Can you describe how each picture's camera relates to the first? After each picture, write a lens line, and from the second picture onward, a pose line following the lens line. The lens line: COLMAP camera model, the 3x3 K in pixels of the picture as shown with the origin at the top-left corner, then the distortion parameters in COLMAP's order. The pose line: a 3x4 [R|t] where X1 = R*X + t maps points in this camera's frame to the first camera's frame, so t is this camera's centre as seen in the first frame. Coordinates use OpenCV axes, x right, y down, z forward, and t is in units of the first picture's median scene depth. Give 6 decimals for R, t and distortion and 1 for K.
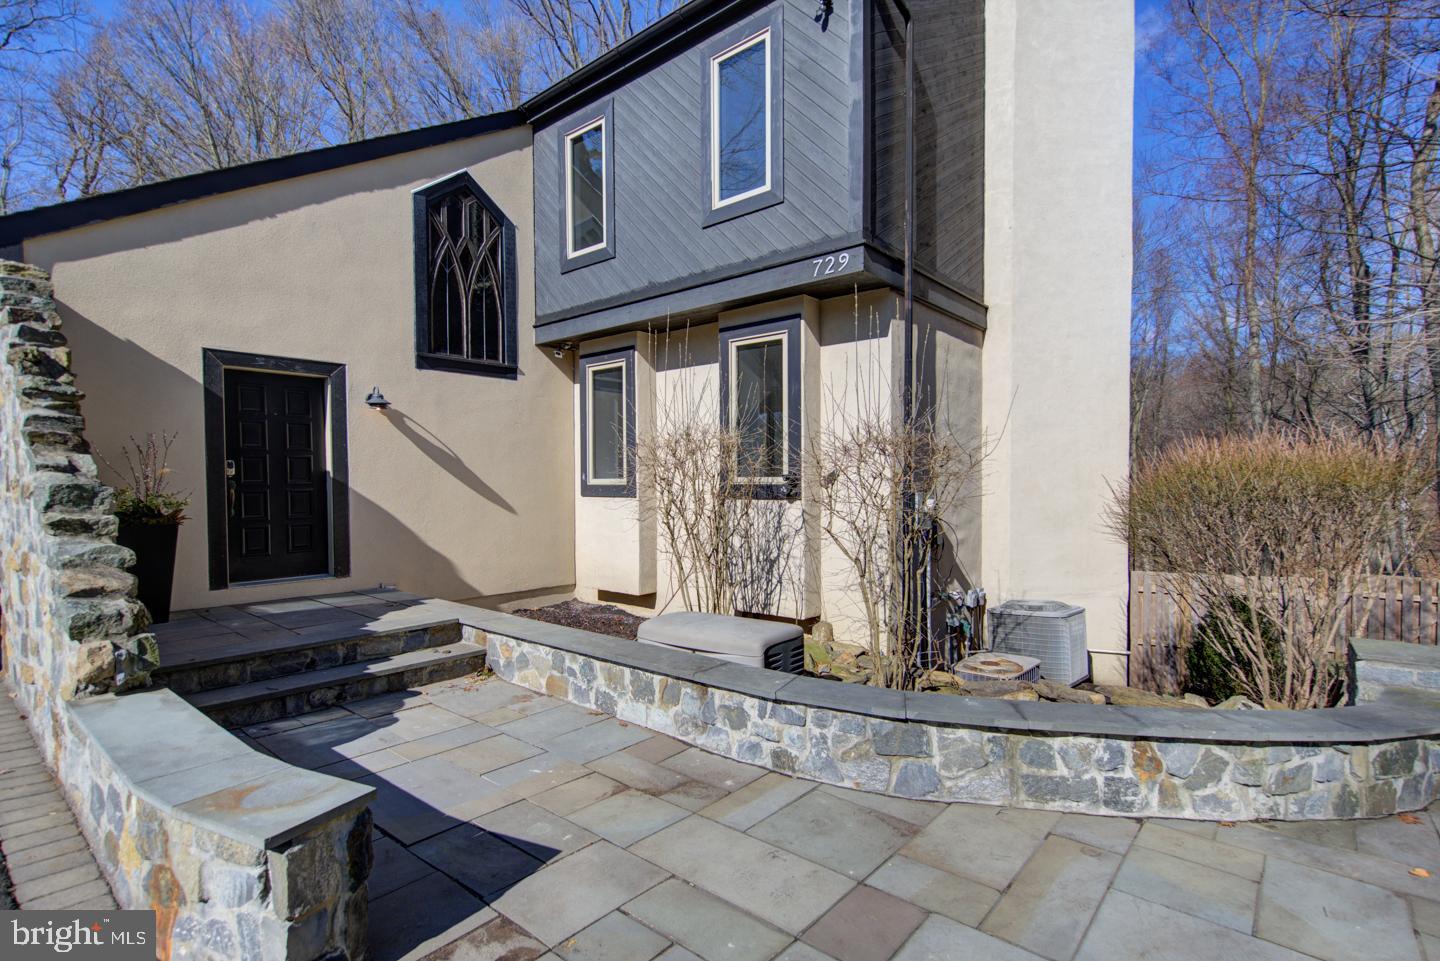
lens RADIAL K [[703.6, 0, 720.6], [0, 703.6, 501.6], [0, 0, 1]] dist [0.001880, -0.000092]
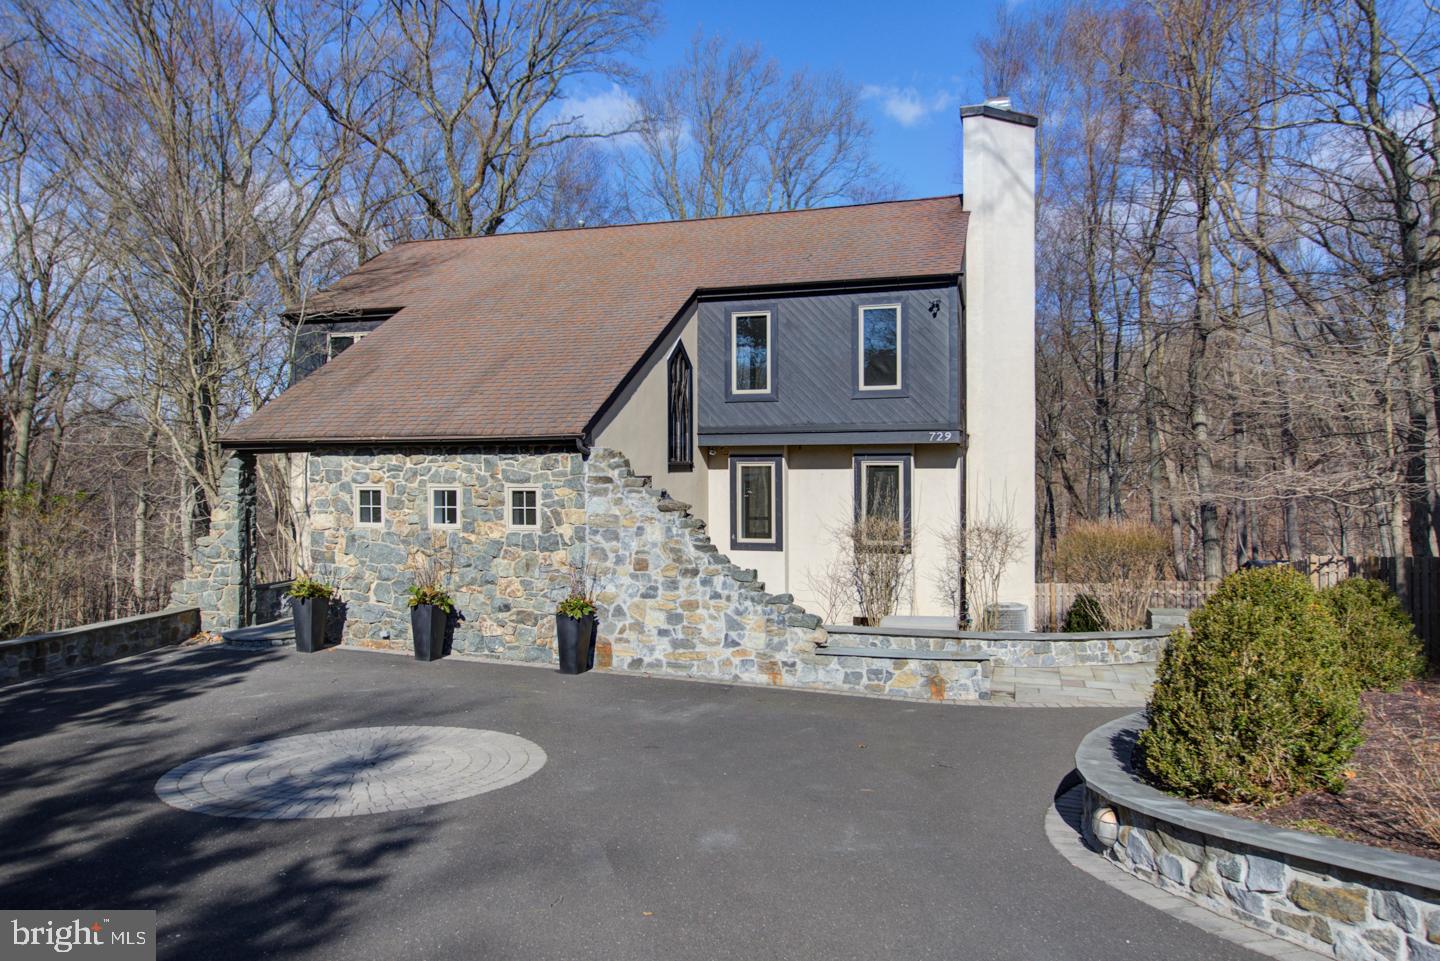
lens RADIAL K [[962.8, 0, 754.6], [0, 962.8, 475.4], [0, 0, 1]] dist [0.007600, -0.000444]
pose [[0.911934, -0.001404, 0.410336, -1.239357], [0.012039, 0.999655, -0.023335, -0.147425], [-0.410161, 0.026220, 0.911636, -1.085263]]
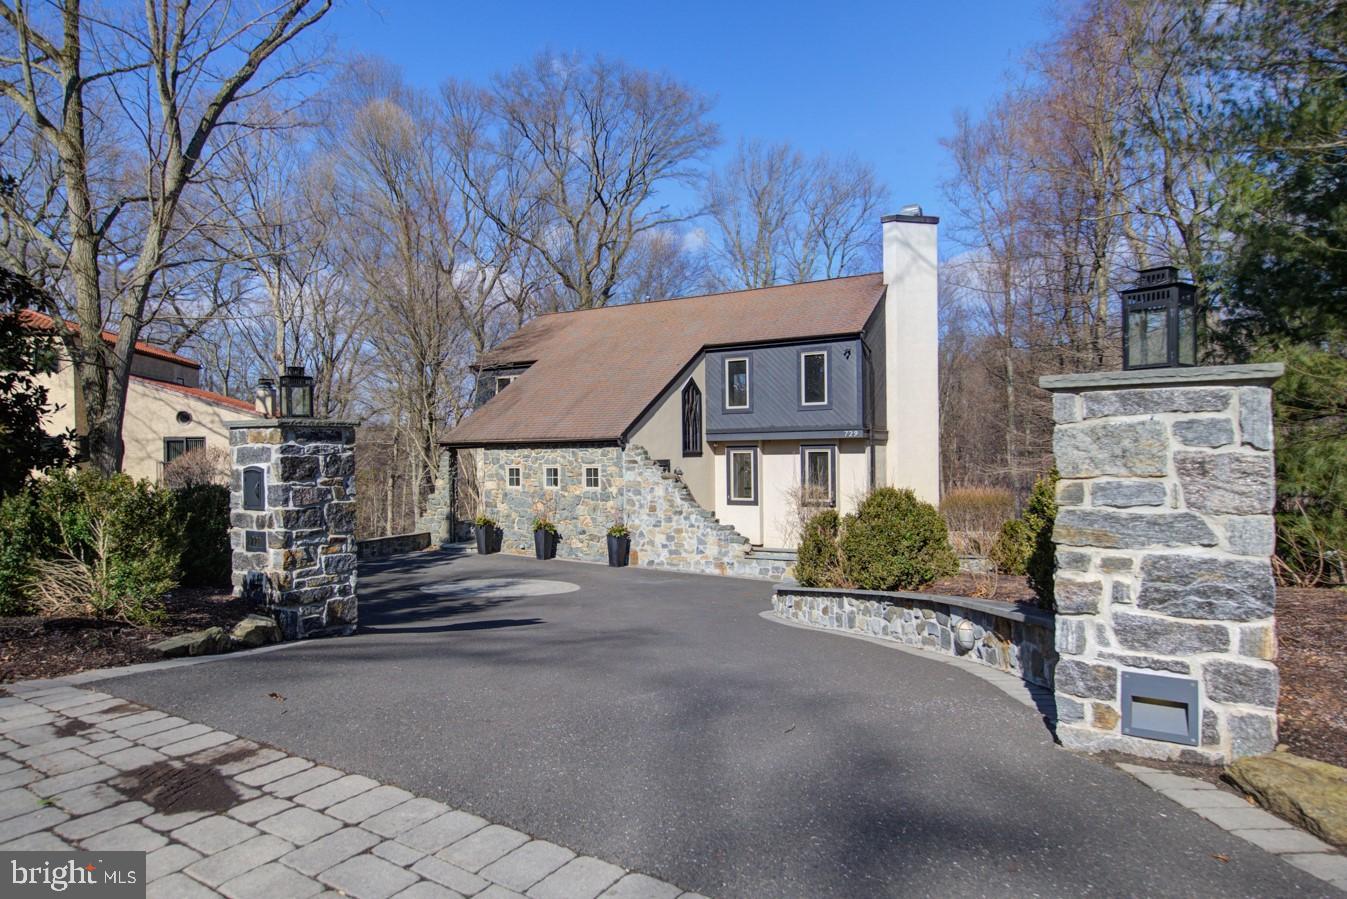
lens RADIAL K [[770.1, 0, 672.0], [0, 770.1, 463.1], [0, 0, 1]] dist [-0.001786, -0.000065]
pose [[0.976784, -0.009264, 0.214028, -1.188259], [0.014032, 0.999686, -0.020769, -0.124126], [-0.213768, 0.023290, 0.976607, -1.911023]]
